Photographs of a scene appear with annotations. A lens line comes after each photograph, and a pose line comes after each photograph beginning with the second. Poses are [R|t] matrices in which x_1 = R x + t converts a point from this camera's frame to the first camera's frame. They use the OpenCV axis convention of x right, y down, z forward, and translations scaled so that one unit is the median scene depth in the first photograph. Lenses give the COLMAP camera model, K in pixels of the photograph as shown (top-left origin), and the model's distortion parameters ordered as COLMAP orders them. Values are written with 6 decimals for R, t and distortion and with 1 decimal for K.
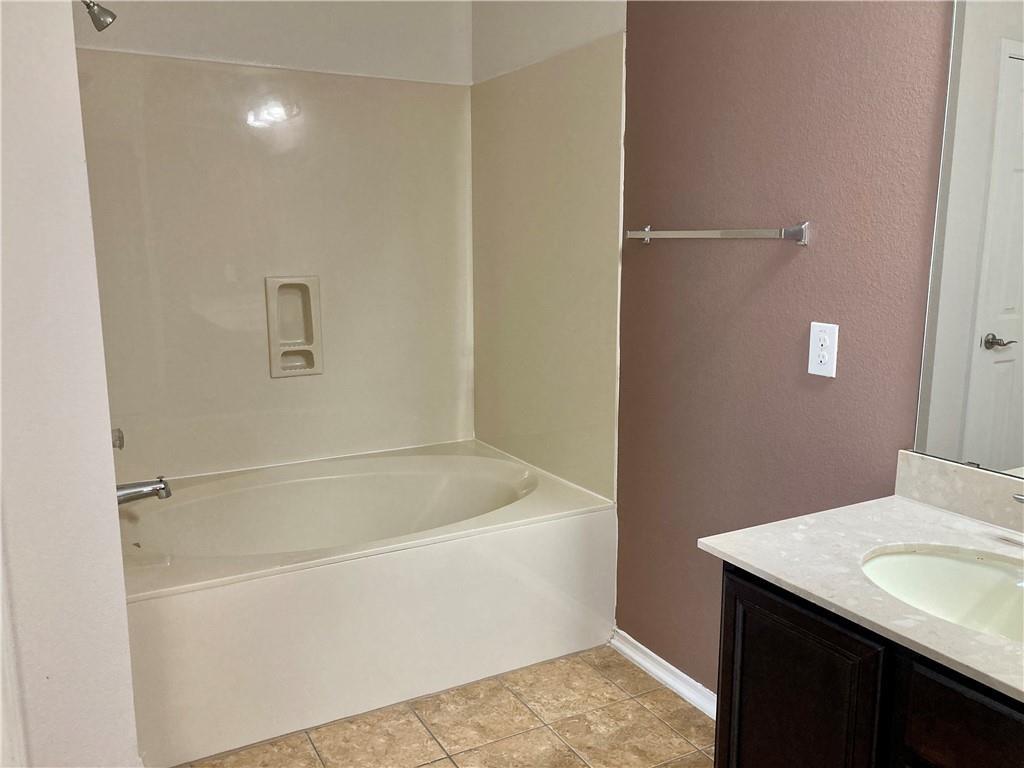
lens RADIAL K [[842.4, 0, 513.5], [0, 842.4, 386.7], [0, 0, 1]] dist [0.043722, -0.052620]
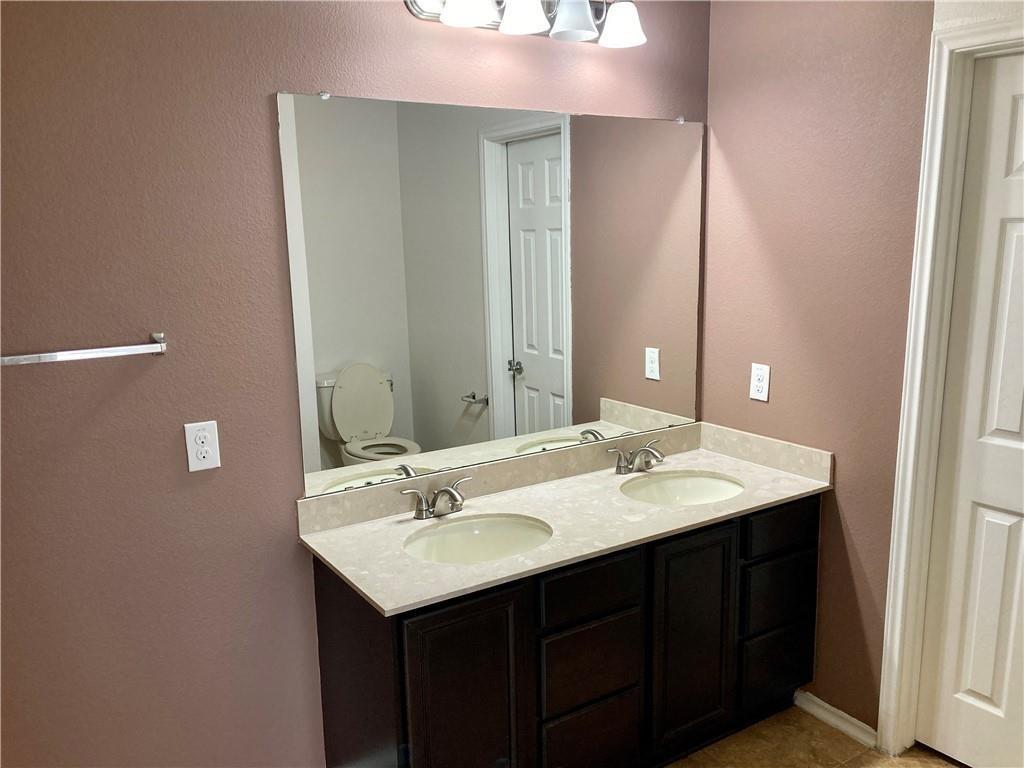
lens RADIAL K [[842.4, 0, 512.1], [0, 842.4, 387.6], [0, 0, 1]] dist [0.043722, -0.052620]
pose [[-0.077868, -0.182405, 0.980135, -0.786875], [0.195441, 0.961252, 0.194418, -0.275012], [-0.977619, 0.206697, -0.039202, 0.709138]]
